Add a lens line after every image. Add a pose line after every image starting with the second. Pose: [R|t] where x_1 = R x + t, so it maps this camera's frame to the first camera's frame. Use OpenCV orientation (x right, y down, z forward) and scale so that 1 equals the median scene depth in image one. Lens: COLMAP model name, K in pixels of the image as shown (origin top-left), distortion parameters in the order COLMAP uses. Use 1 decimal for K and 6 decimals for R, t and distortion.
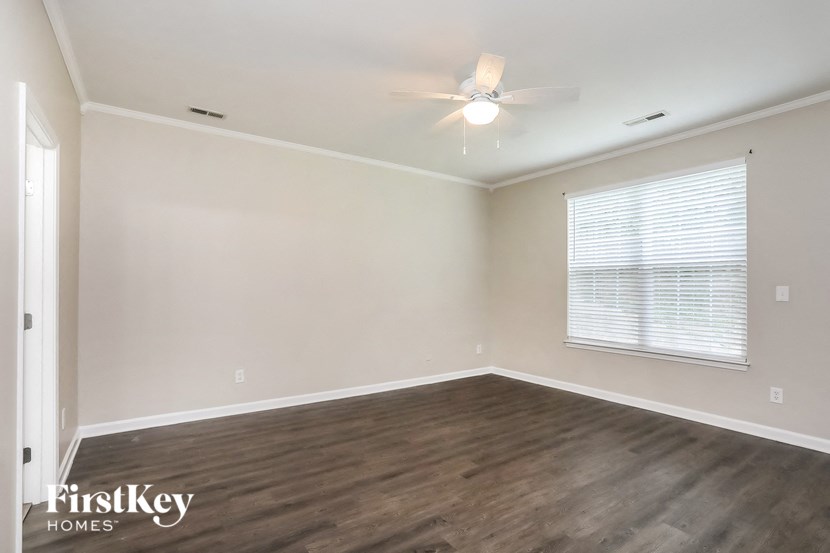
lens RADIAL K [[403.6, 0, 417.4], [0, 403.6, 281.2], [0, 0, 1]] dist [0.012793, 0.000114]
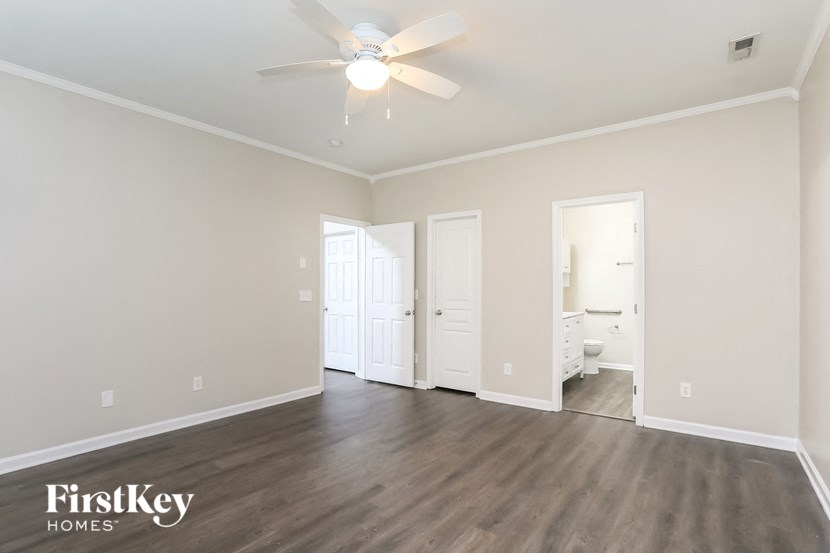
lens RADIAL K [[403.6, 0, 419.0], [0, 403.6, 281.7], [0, 0, 1]] dist [0.012793, 0.000114]
pose [[-0.944734, -0.009942, -0.327687, 0.330354], [0.001394, 0.999409, -0.034340, 0.034736], [0.327835, -0.032899, -0.944162, 1.838569]]
